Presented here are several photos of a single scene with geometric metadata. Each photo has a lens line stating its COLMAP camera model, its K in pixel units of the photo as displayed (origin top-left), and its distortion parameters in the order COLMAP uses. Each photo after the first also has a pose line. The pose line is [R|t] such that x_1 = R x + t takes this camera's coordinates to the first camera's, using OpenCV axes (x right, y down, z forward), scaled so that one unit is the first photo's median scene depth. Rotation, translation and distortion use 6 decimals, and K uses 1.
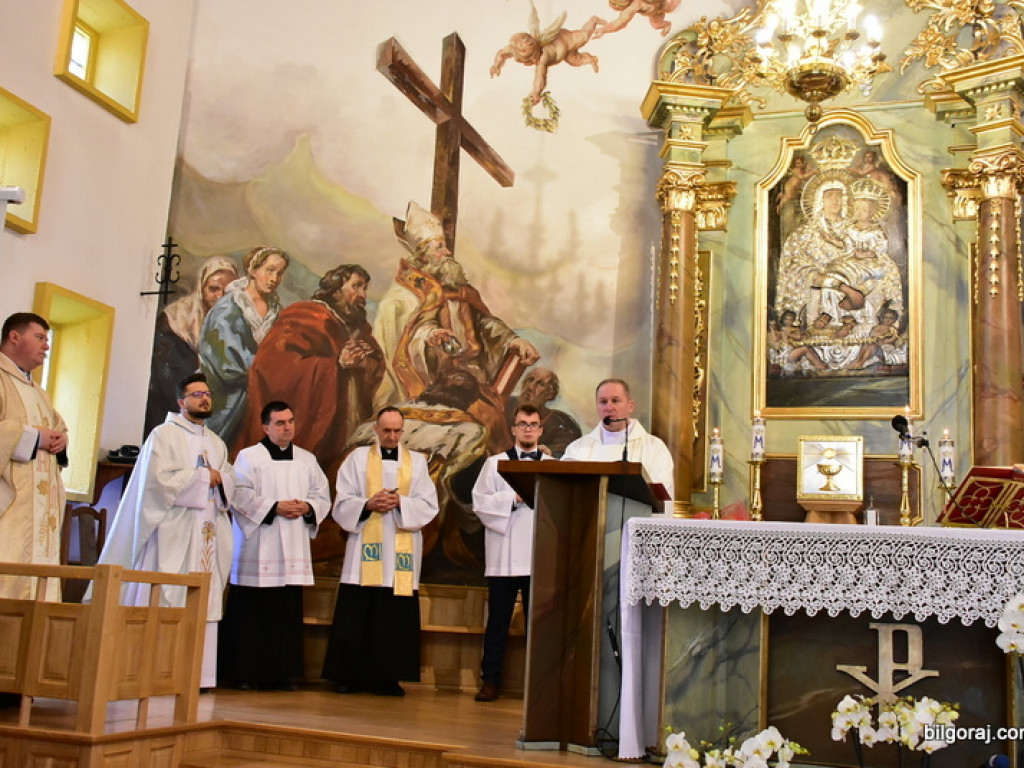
lens RADIAL K [[1135.5, 0, 512.0], [0, 1135.5, 384.0], [0, 0, 1]] dist [-0.063371, -0.001902]
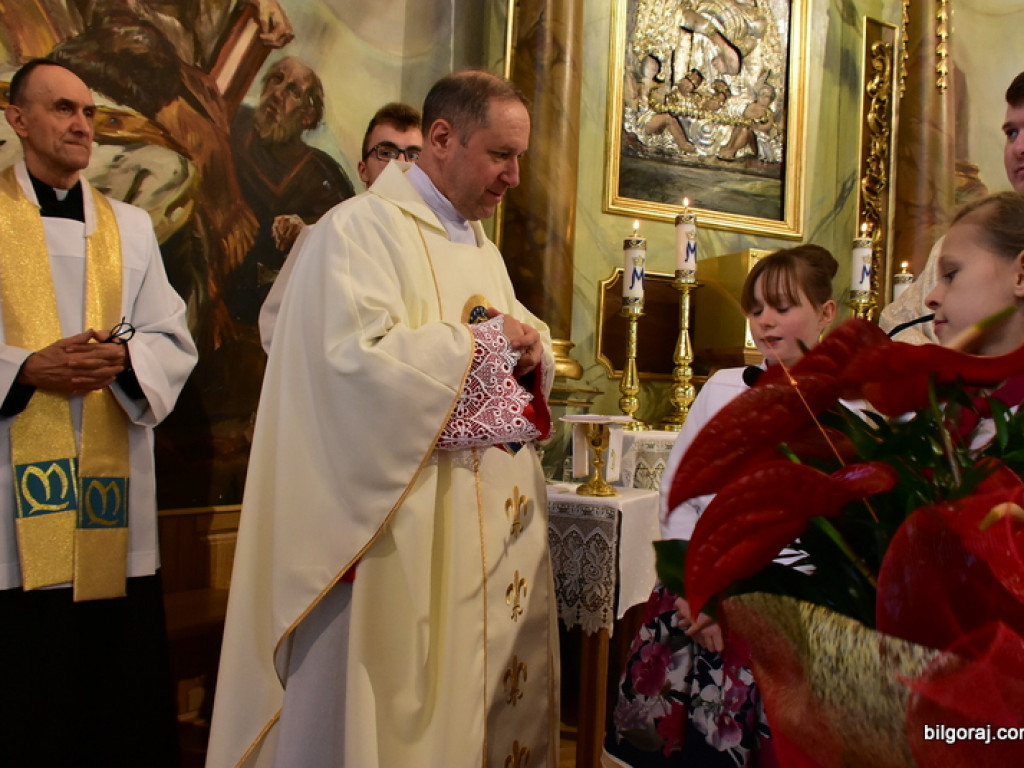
lens RADIAL K [[928.6, 0, 563.6], [0, 928.6, 384.0], [0, 0, 1]] dist [0.001155, -0.014746]
pose [[0.706990, -0.016687, 0.707027, -0.184309], [-0.133418, 0.978624, 0.156508, 0.046904], [-0.694525, -0.204980, 0.689651, 0.617812]]
